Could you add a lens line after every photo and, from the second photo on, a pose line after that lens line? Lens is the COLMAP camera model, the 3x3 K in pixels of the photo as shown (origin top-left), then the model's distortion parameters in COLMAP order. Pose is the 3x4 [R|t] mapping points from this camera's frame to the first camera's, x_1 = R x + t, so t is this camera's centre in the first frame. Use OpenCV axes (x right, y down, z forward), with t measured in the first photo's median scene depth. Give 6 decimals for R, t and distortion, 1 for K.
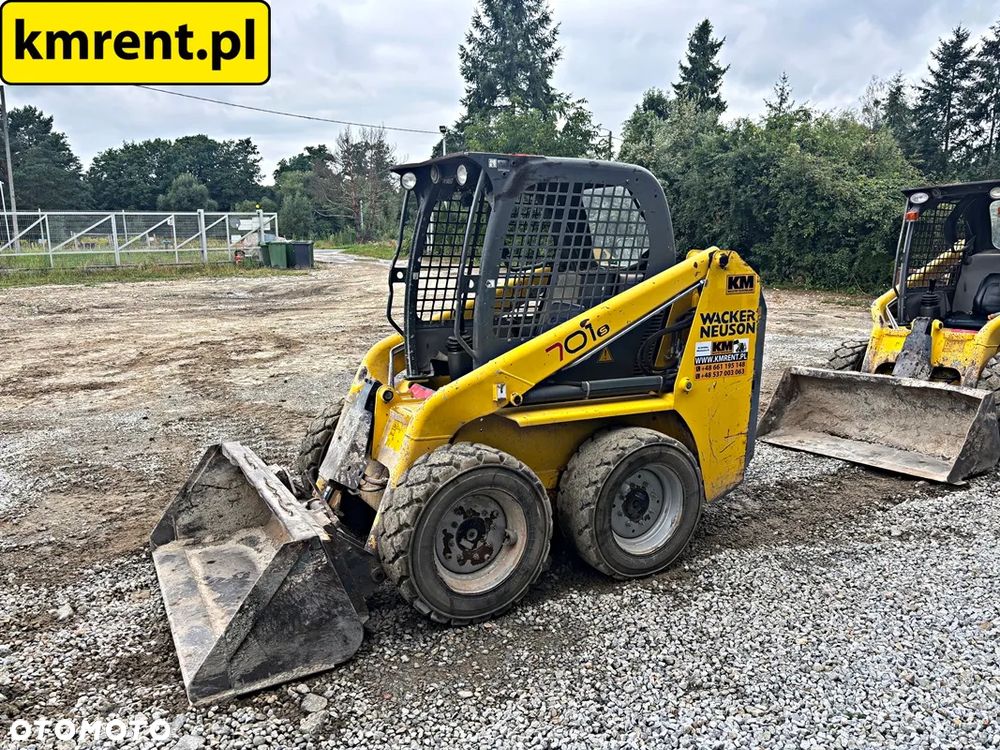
lens RADIAL K [[756.9, 0, 498.5], [0, 756.9, 374.1], [0, 0, 1]] dist [0.036371, -0.037027]
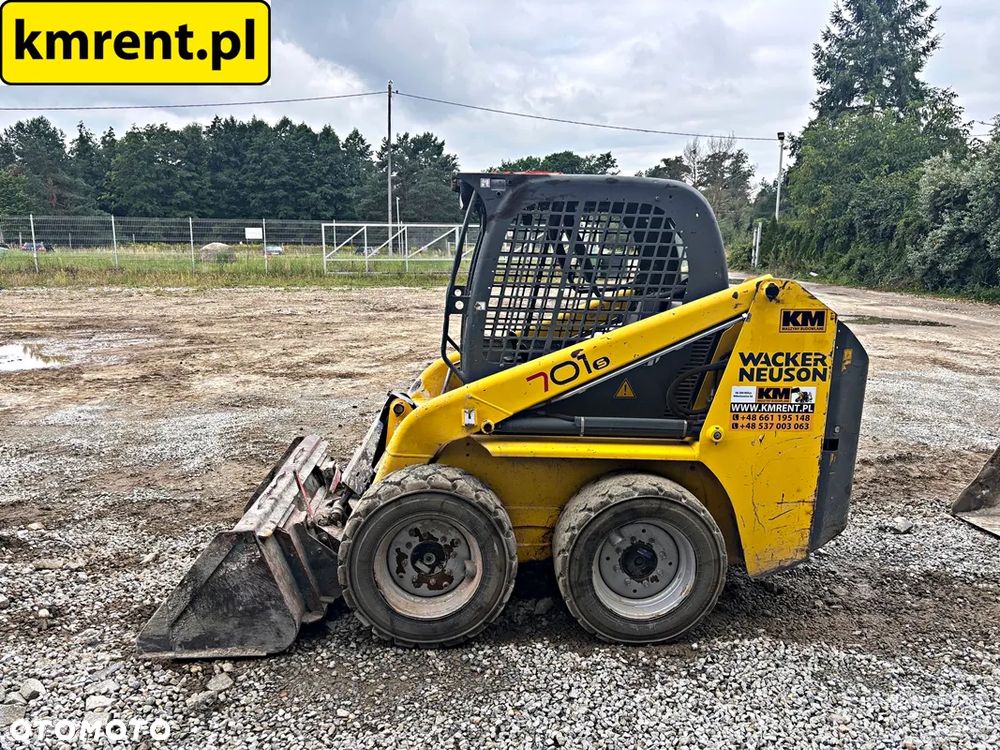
lens RADIAL K [[756.9, 0, 502.6], [0, 756.9, 373.0], [0, 0, 1]] dist [0.036371, -0.037027]
pose [[0.901340, 0.086363, -0.424415, 0.379841], [-0.092625, 0.995684, 0.005898, -0.036491], [0.423092, 0.033996, 0.905449, 0.116940]]
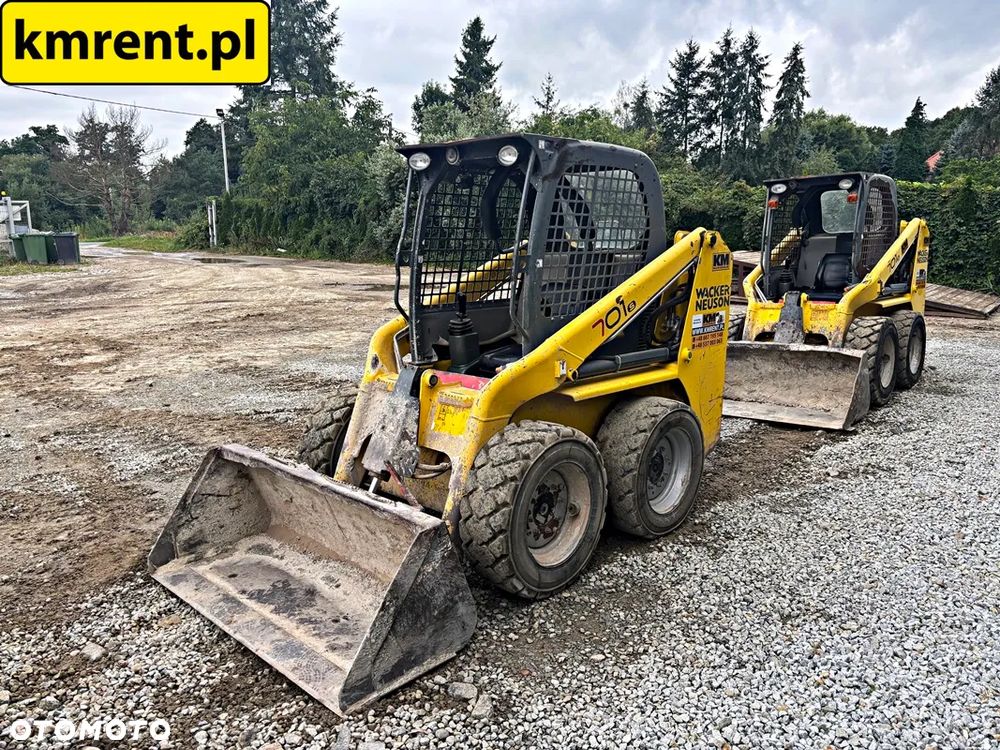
lens RADIAL K [[756.9, 0, 498.1], [0, 756.9, 375.1], [0, 0, 1]] dist [0.036371, -0.037027]
pose [[0.956246, -0.059560, 0.286436, -0.317953], [0.056192, 0.998220, 0.019972, 0.006340], [-0.287115, -0.003003, 0.957891, 0.034111]]
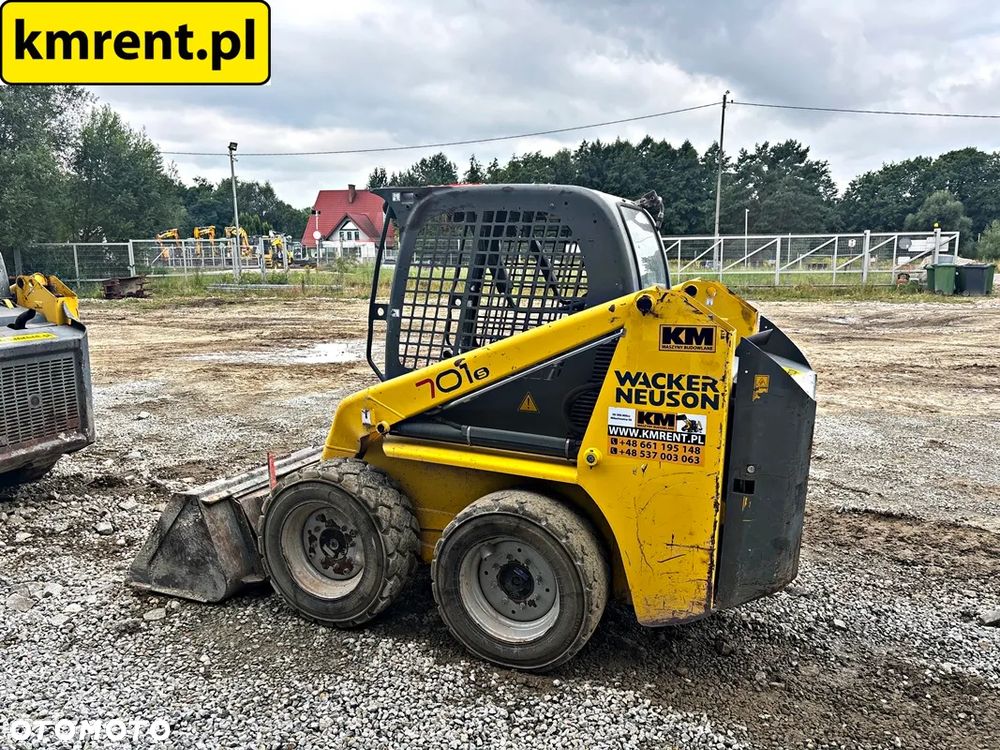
lens RADIAL K [[756.9, 0, 503.4], [0, 756.9, 372.0], [0, 0, 1]] dist [0.036371, -0.037027]
pose [[0.613407, 0.123492, -0.780053, 0.778147], [-0.145713, 0.988439, 0.041898, -0.091621], [0.776209, 0.087964, 0.624309, 0.417507]]
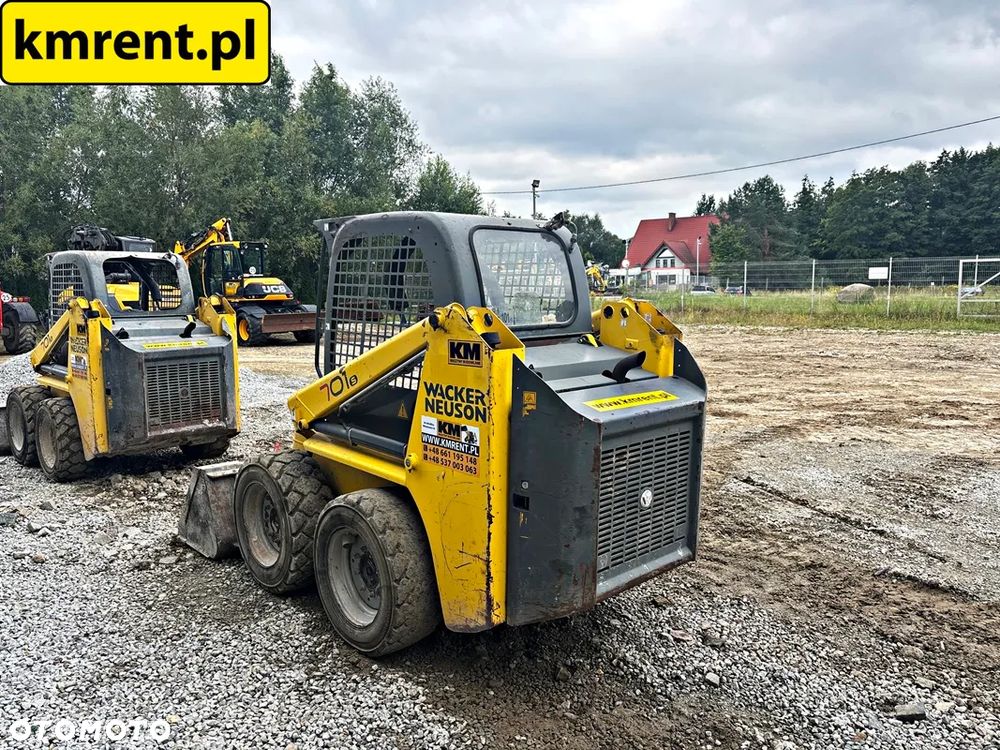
lens RADIAL K [[756.9, 0, 500.2], [0, 756.9, 369.0], [0, 0, 1]] dist [0.036371, -0.037027]
pose [[0.230956, 0.110553, -0.966663, 1.055955], [-0.172004, 0.982515, 0.071270, -0.162226], [0.957640, 0.149809, 0.245933, 0.851154]]
